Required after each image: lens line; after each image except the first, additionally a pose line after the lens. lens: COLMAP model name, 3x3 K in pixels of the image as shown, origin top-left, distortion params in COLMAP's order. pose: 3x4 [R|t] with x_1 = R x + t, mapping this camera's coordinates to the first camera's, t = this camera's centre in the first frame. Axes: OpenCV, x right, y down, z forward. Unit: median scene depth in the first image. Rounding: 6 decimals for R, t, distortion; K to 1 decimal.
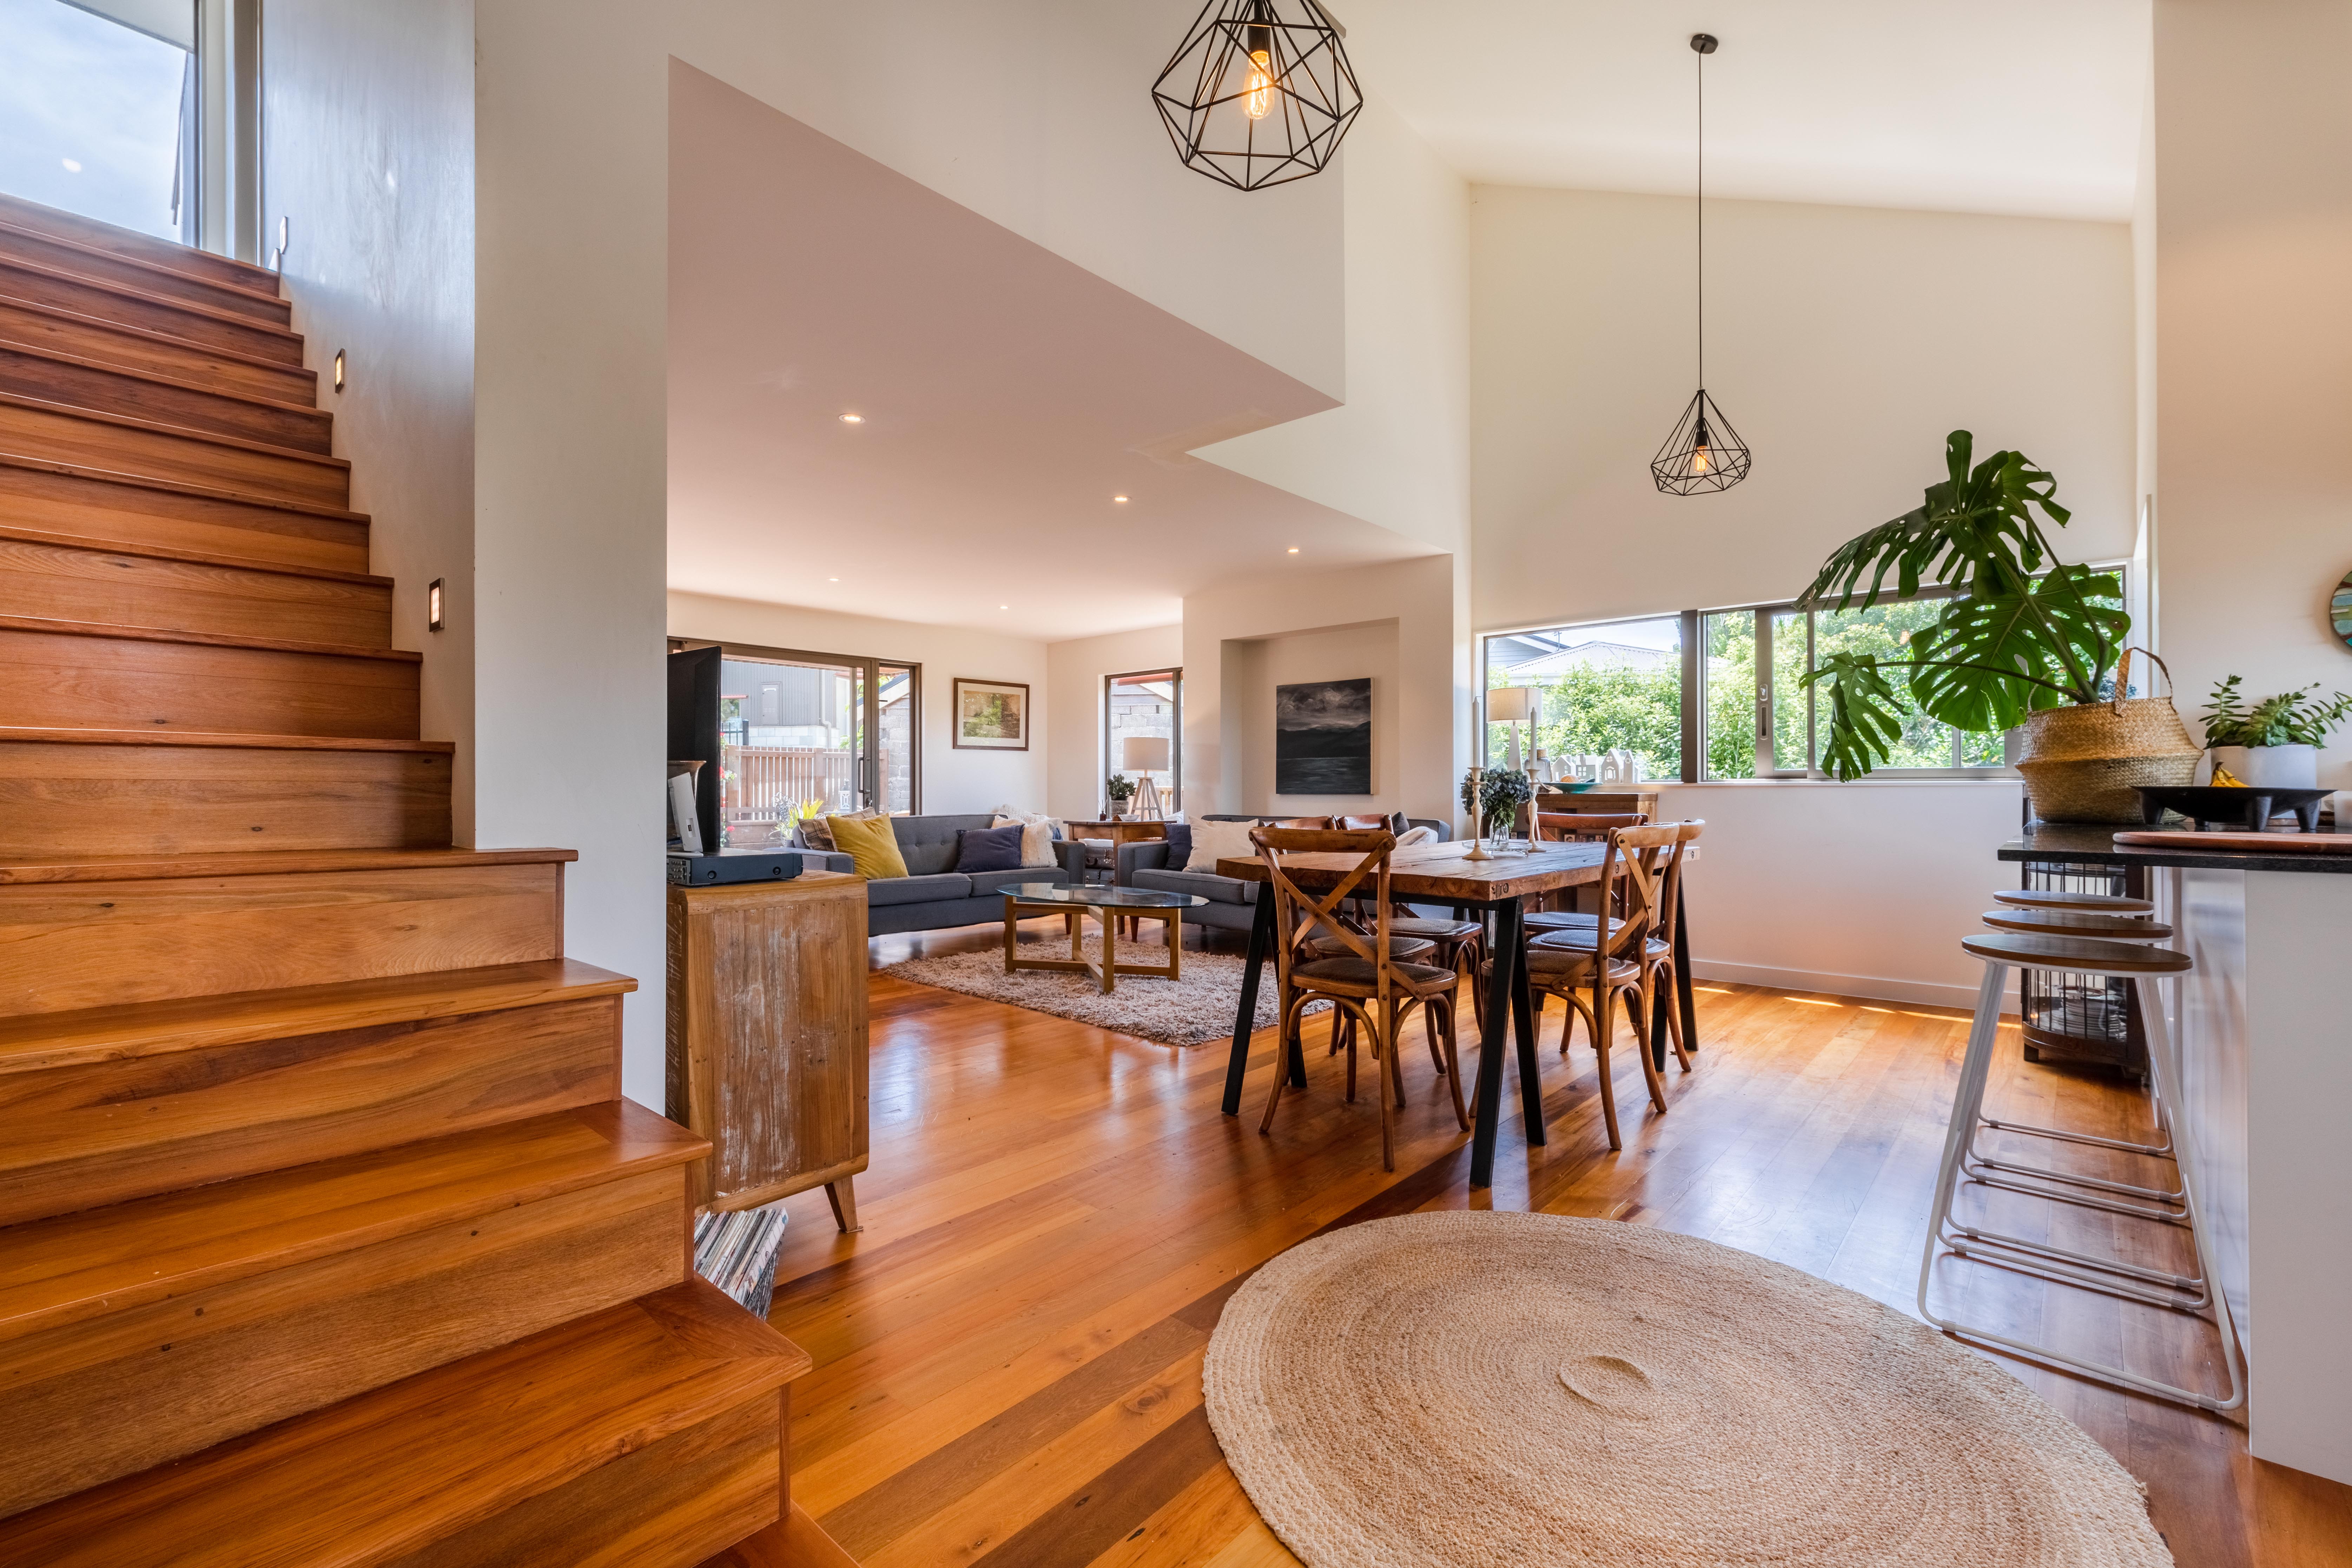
lens RADIAL K [[1013.8, 0, 1172.0], [0, 1013.8, 786.1], [0, 0, 1]] dist [-0.001079, -0.001099]
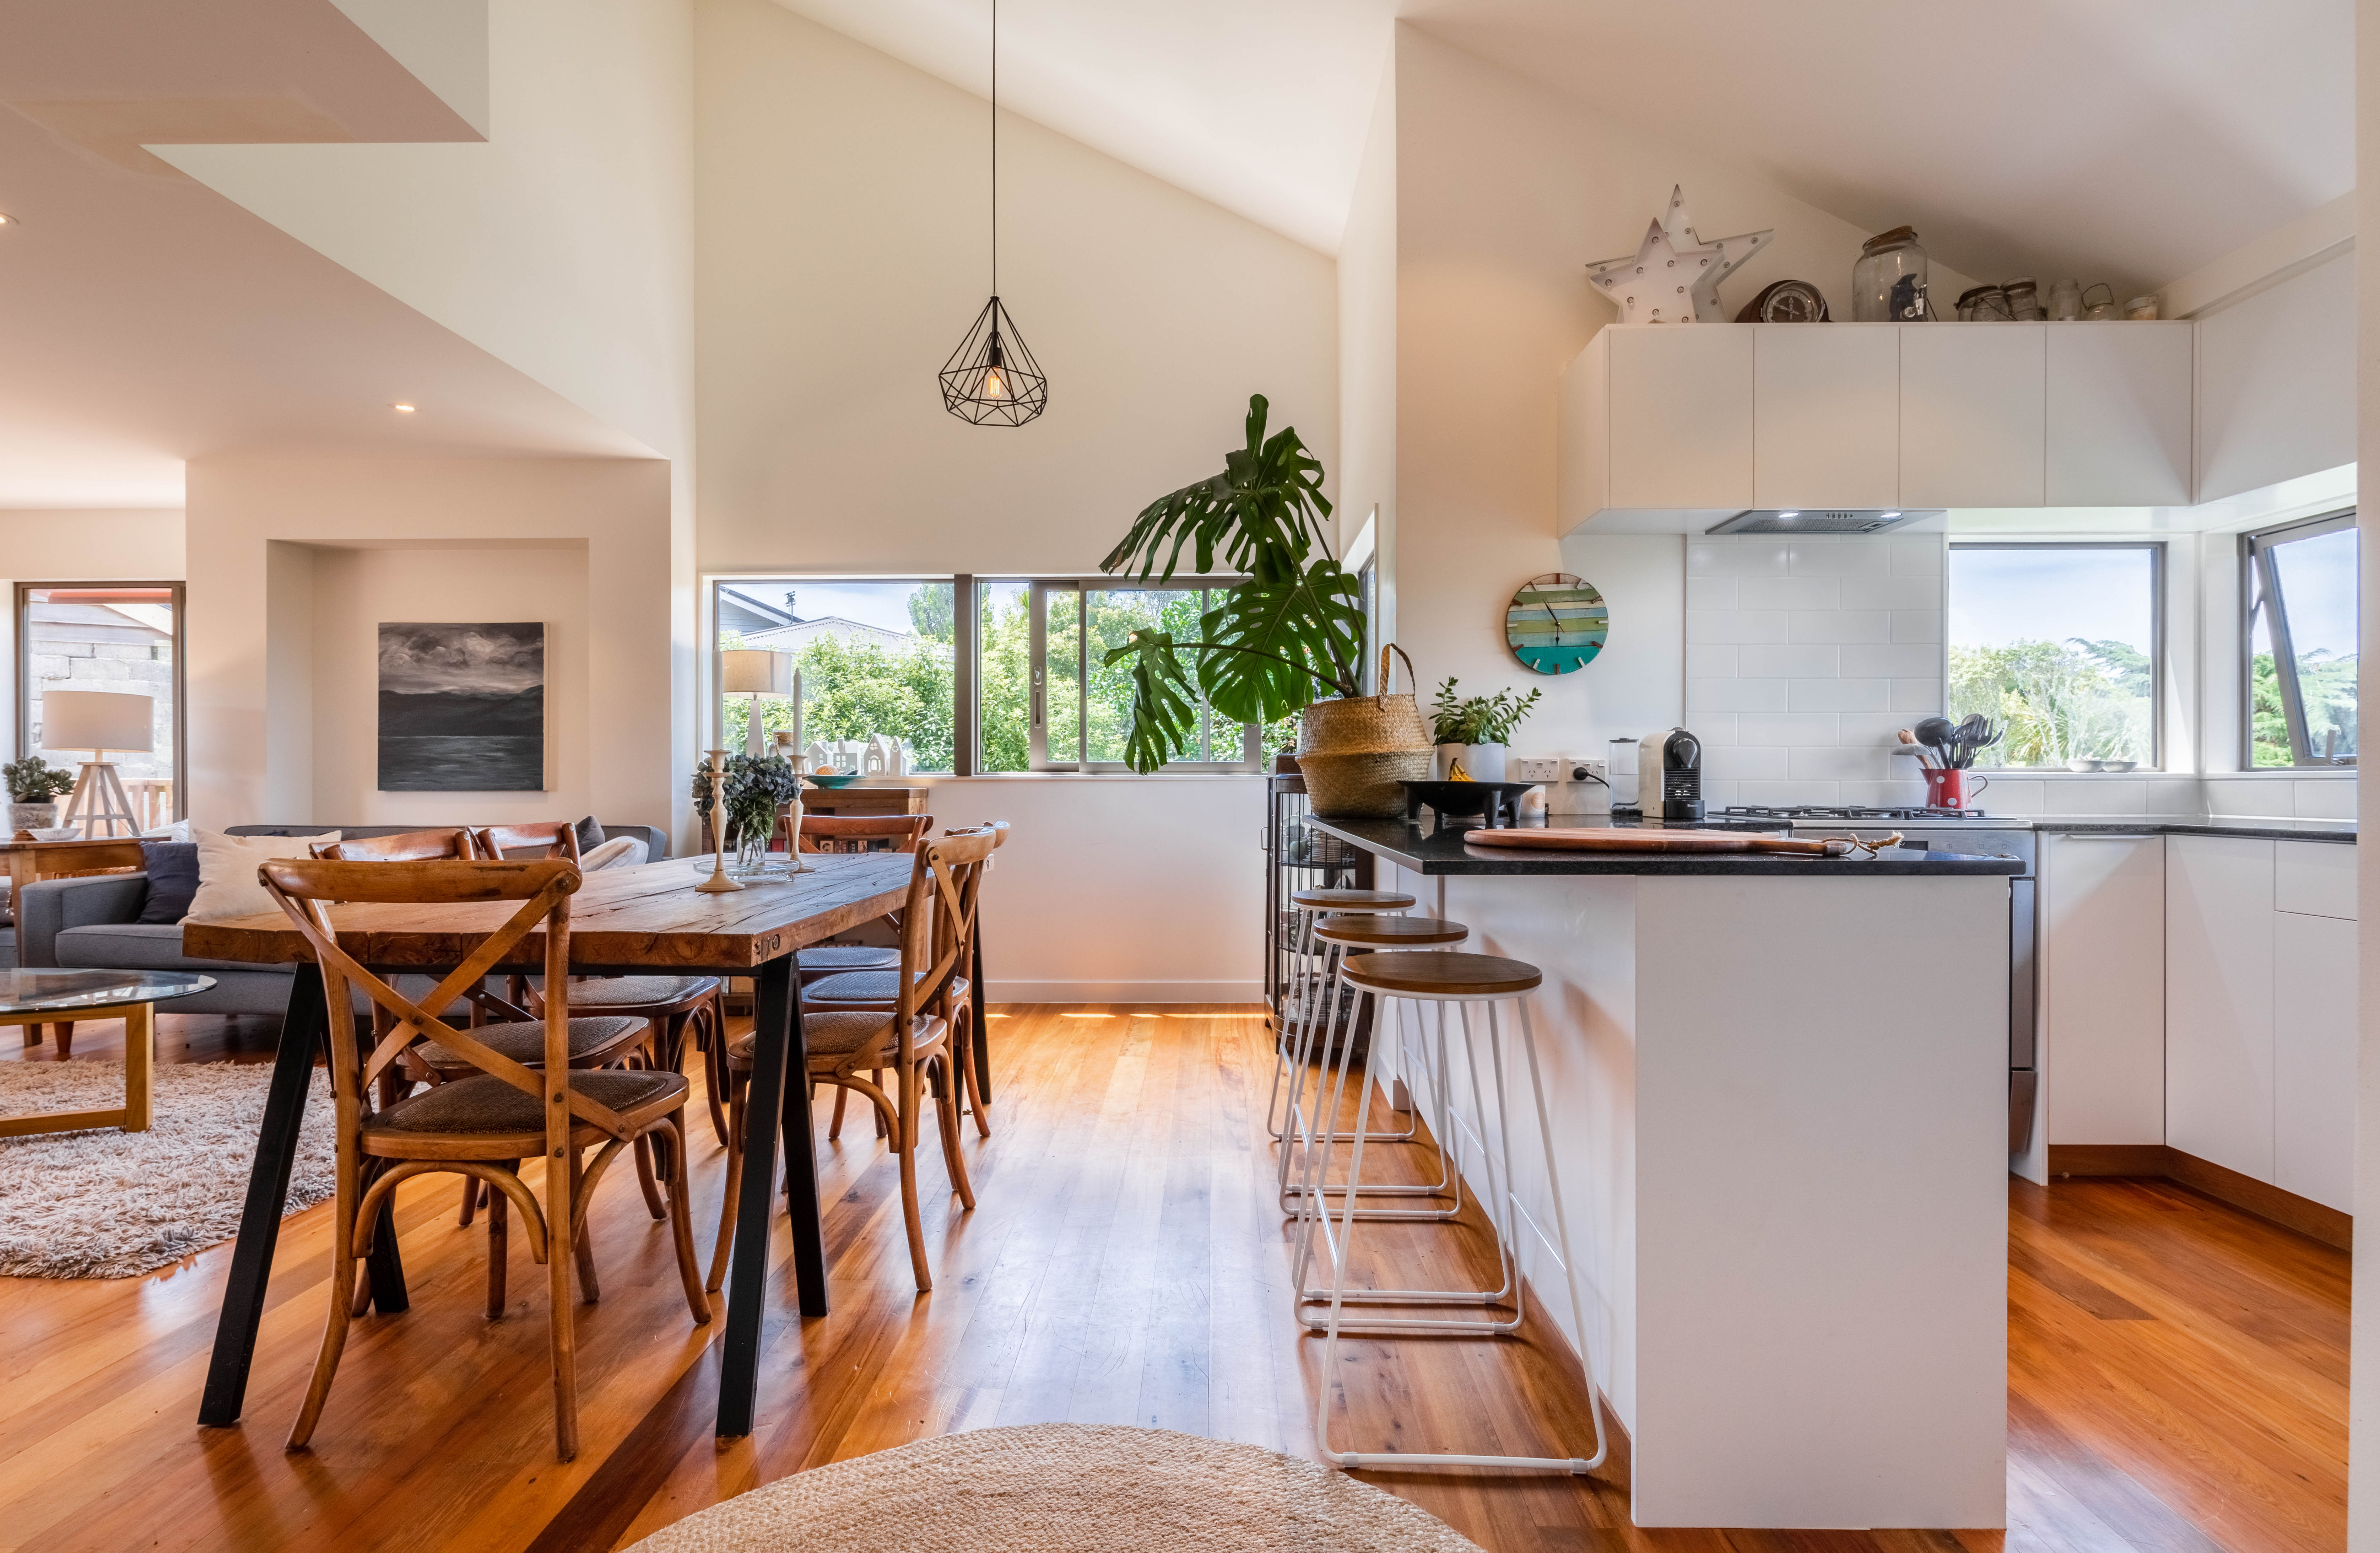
lens RADIAL K [[1133.4, 0, 1190.8], [0, 1133.4, 782.7], [0, 0, 1]] dist [-0.000109, -0.001373]
pose [[0.759414, -0.000154, 0.650608, 0.050957], [-0.001903, 0.999995, 0.002457, -0.000144], [-0.650605, -0.003104, 0.759410, 0.223195]]
